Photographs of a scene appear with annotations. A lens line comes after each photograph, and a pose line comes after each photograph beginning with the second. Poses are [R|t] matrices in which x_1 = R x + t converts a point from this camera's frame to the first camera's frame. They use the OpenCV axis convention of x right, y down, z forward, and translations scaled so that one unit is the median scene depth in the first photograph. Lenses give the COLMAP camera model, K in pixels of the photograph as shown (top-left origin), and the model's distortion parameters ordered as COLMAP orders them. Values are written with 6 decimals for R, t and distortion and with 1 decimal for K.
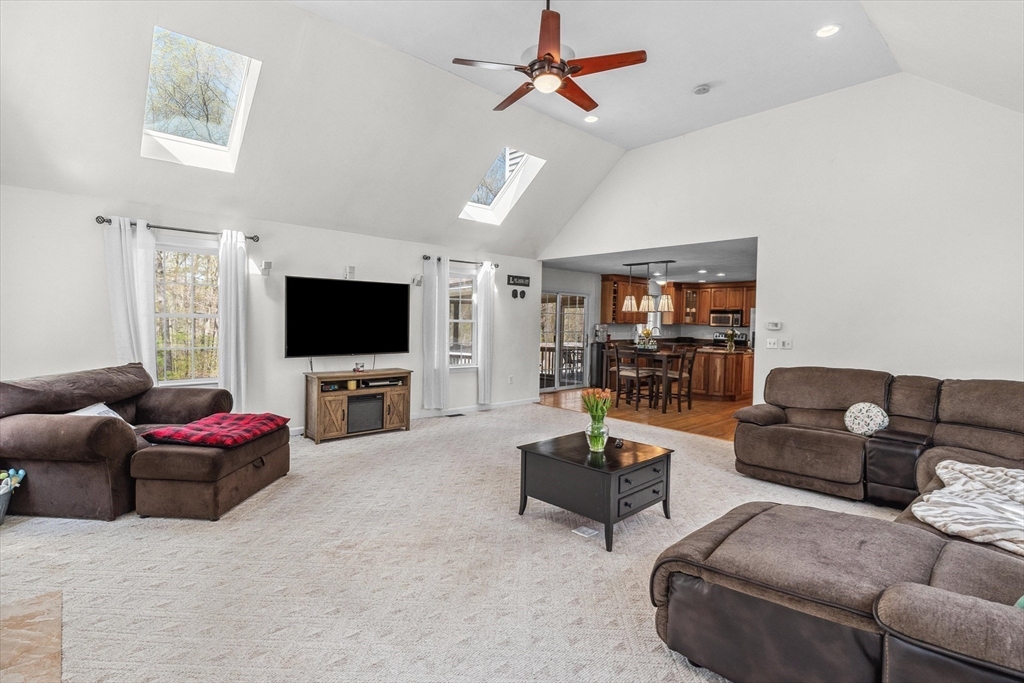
lens RADIAL K [[484.4, 0, 510.5], [0, 484.4, 339.4], [0, 0, 1]] dist [0.003311, 0.000496]
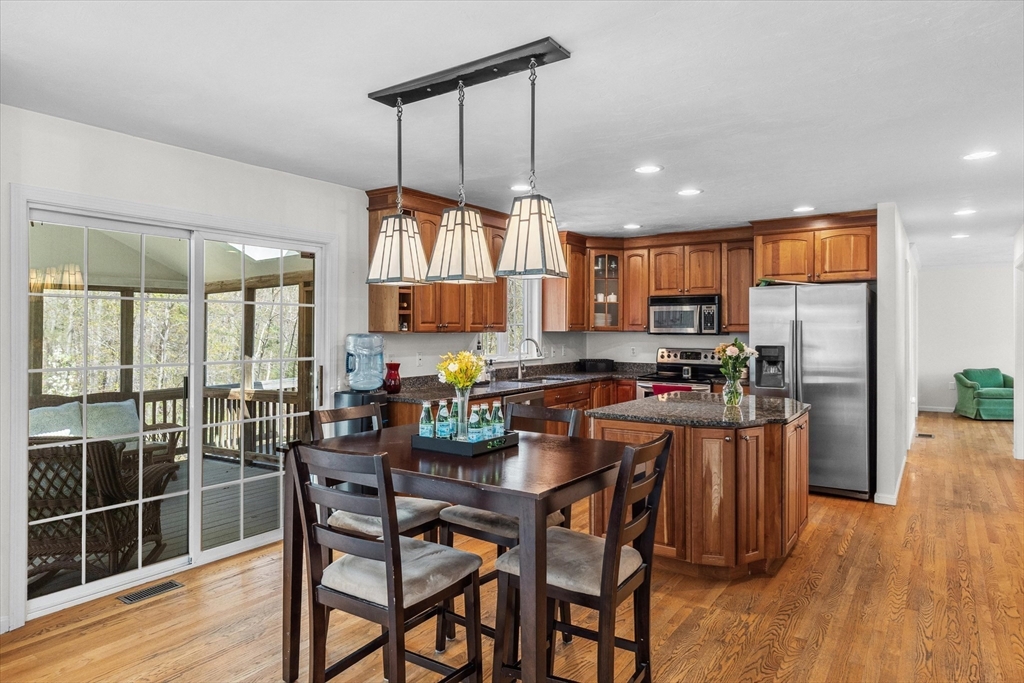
lens RADIAL K [[628.6, 0, 508.9], [0, 628.6, 337.8], [0, 0, 1]] dist [0.000669, 0.000026]
pose [[0.974329, -0.021149, 0.224133, 0.166133], [0.026836, 0.999390, -0.022358, -0.014853], [-0.223523, 0.027799, 0.974302, 0.490882]]
